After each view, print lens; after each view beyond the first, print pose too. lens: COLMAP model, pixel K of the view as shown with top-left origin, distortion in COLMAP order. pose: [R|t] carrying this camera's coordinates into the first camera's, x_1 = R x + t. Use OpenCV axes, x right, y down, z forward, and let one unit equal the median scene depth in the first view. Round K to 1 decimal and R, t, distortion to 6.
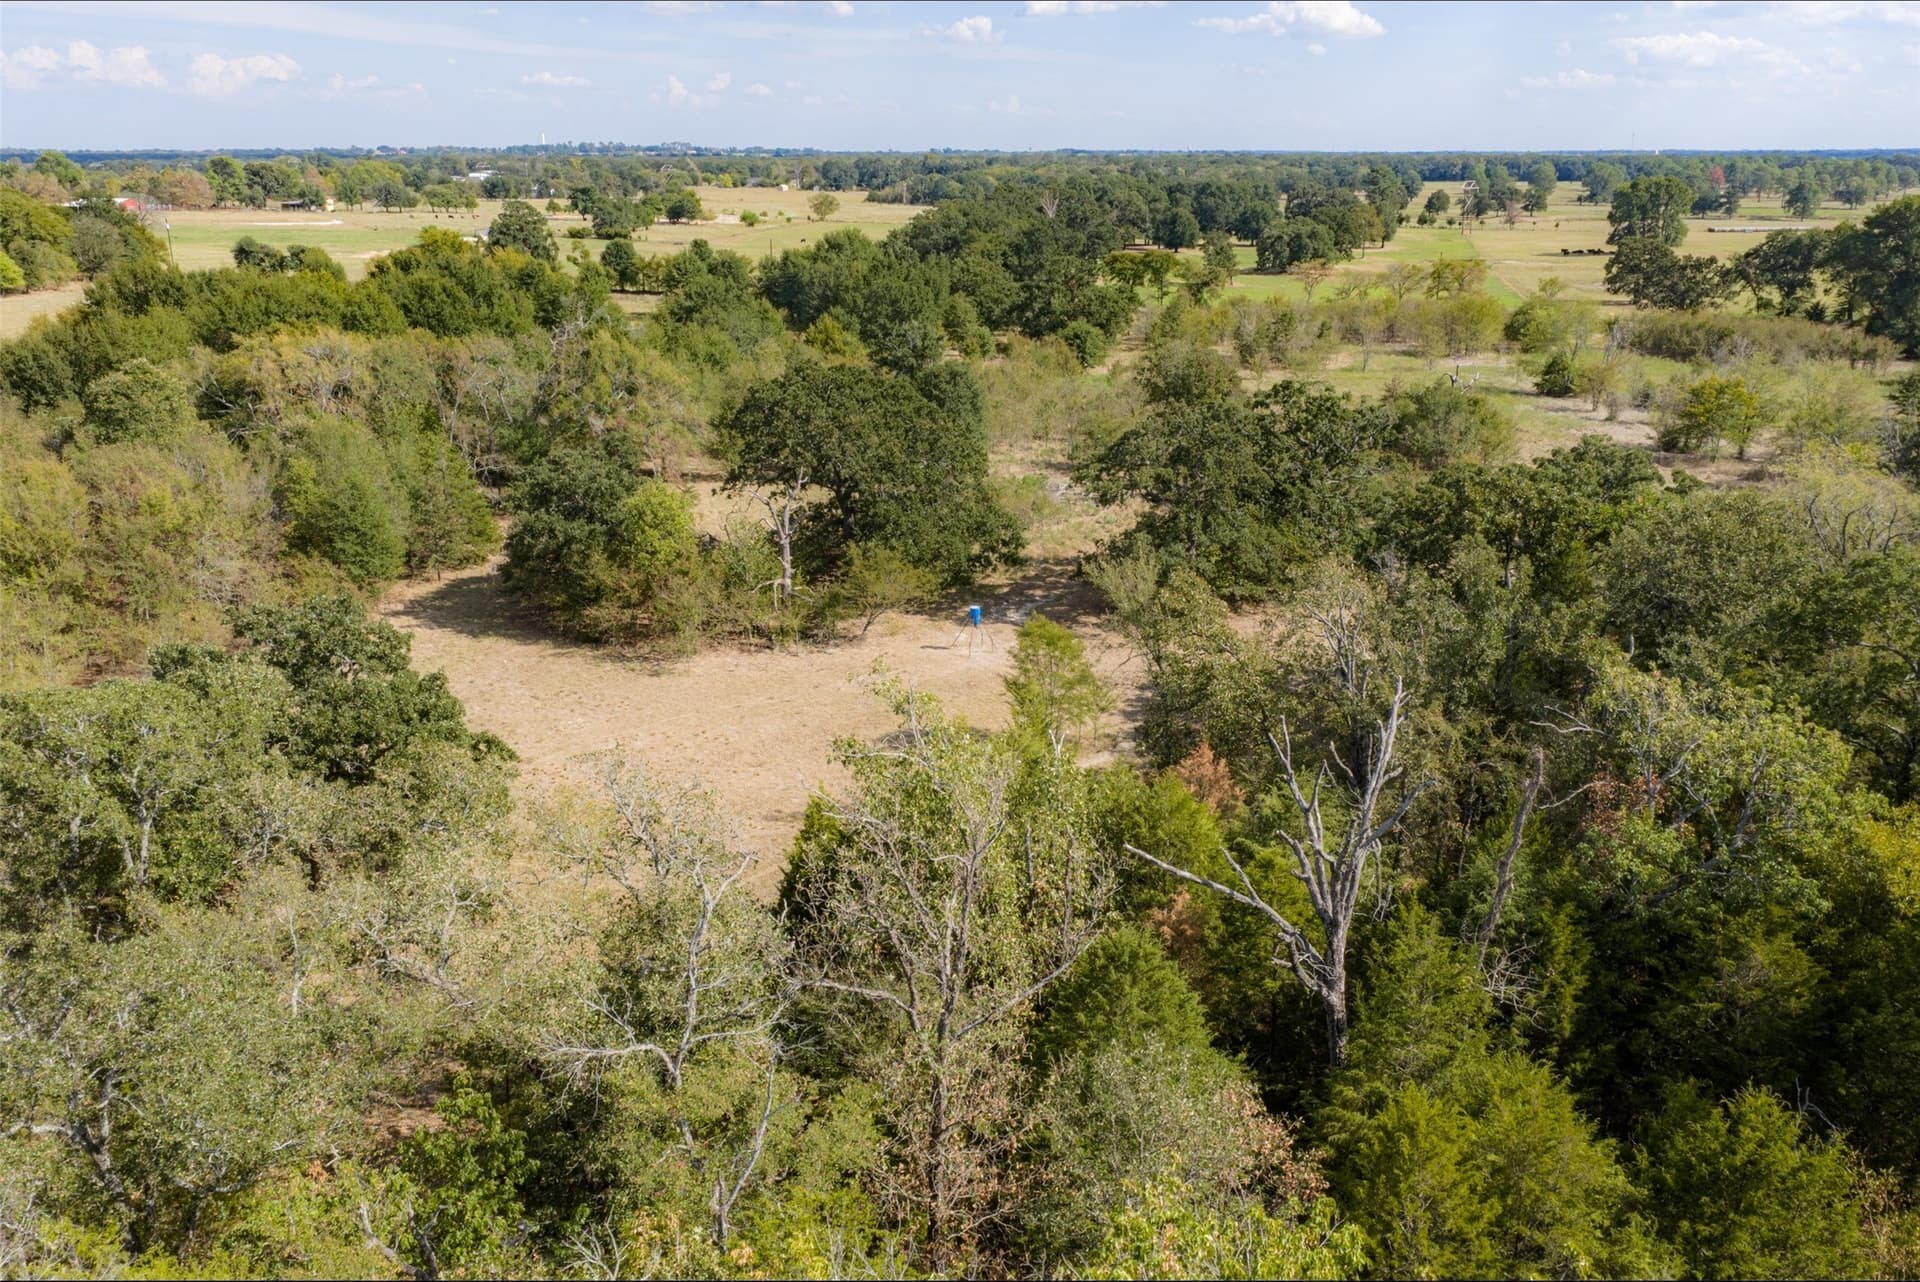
lens RADIAL K [[1596.2, 0, 960.0], [0, 1596.2, 641.0], [0, 0, 1]] dist [0.023522, -0.009694]
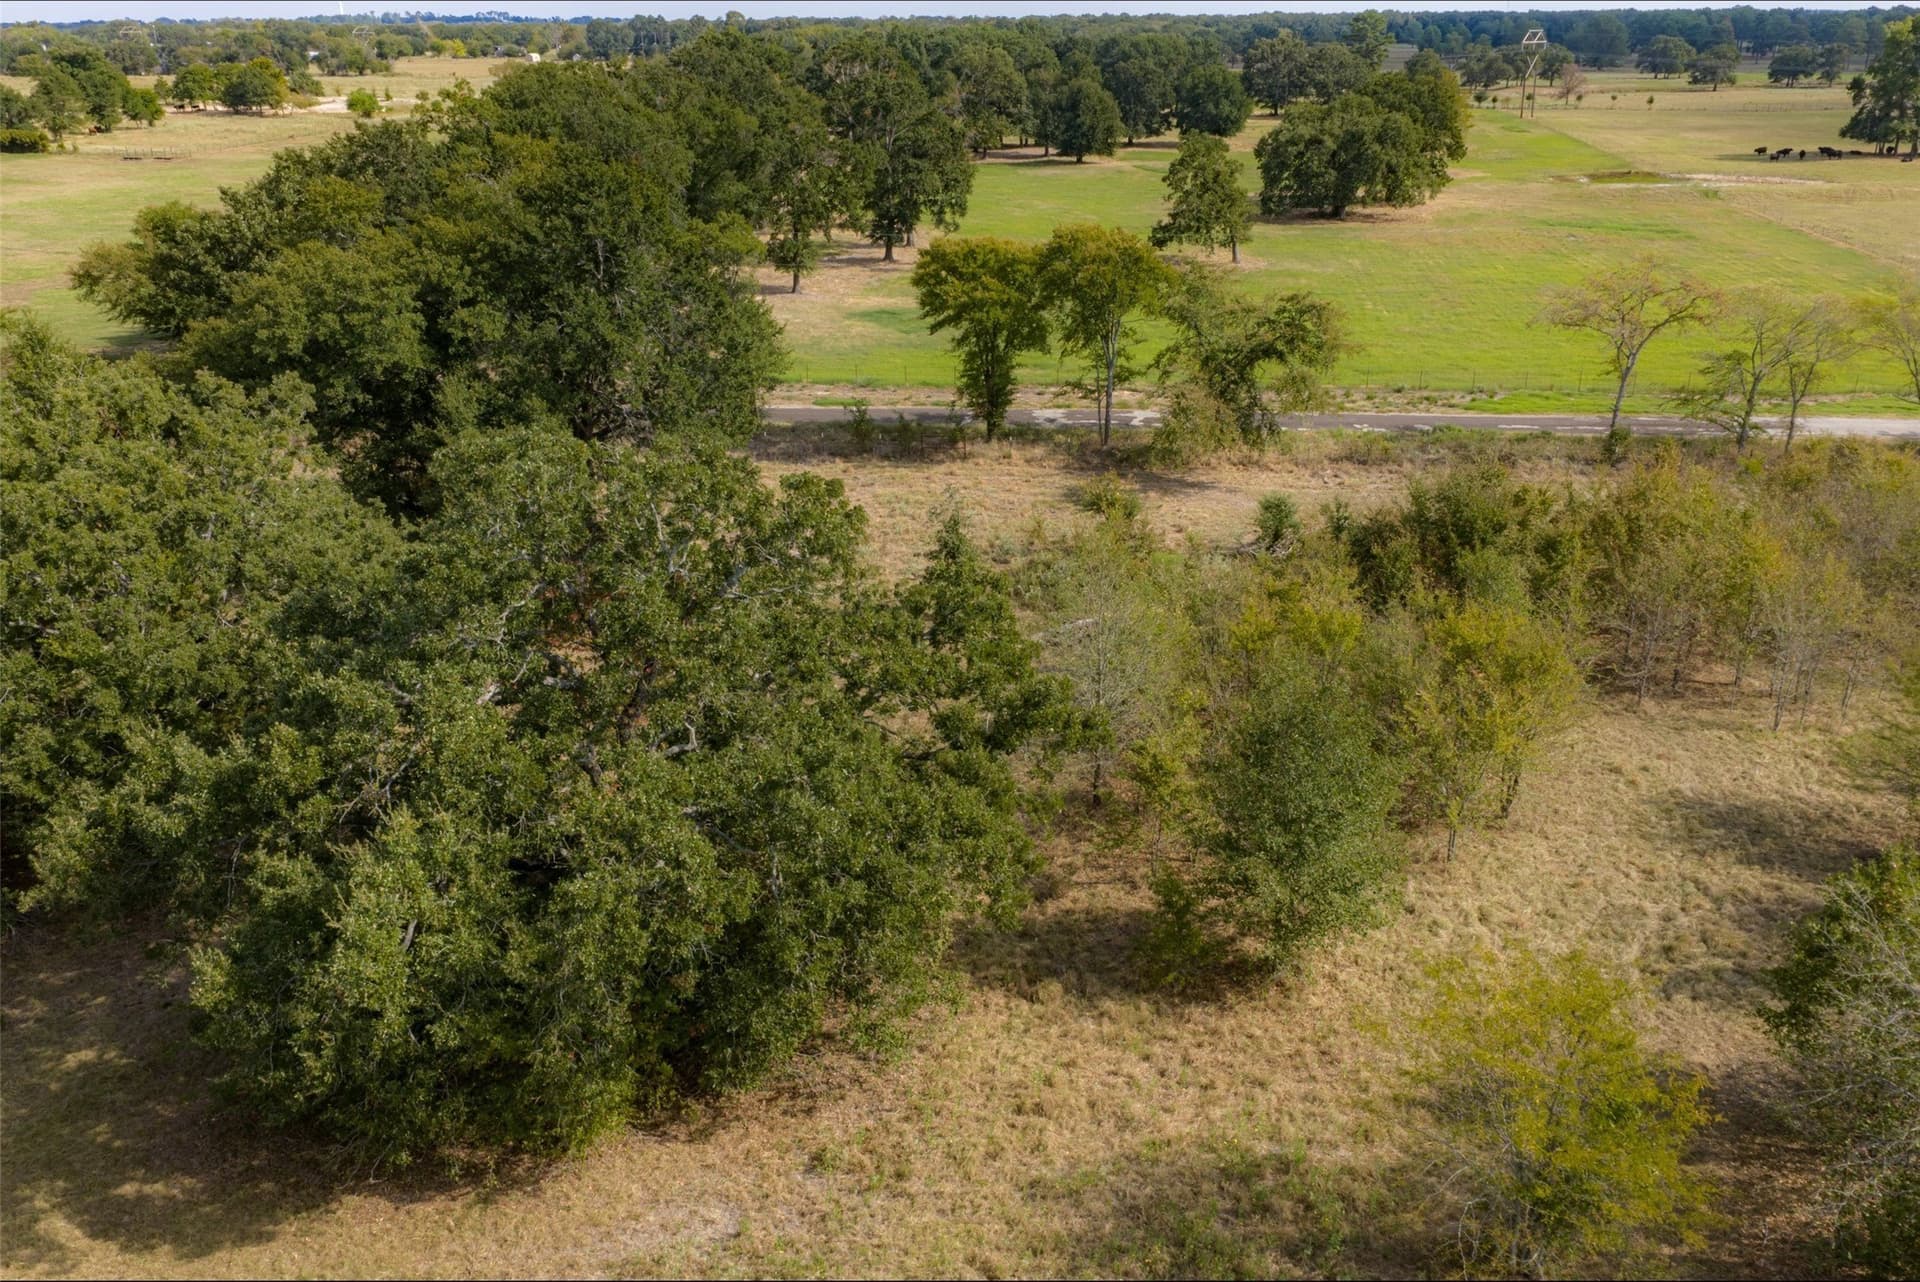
lens RADIAL K [[1596.2, 0, 960.0], [0, 1596.2, 641.0], [0, 0, 1]] dist [0.023522, -0.009694]
pose [[0.996529, -0.036090, 0.075022, 0.048523], [0.030617, 0.996872, 0.072863, -0.122928], [-0.077417, -0.070314, 0.994516, 0.455107]]
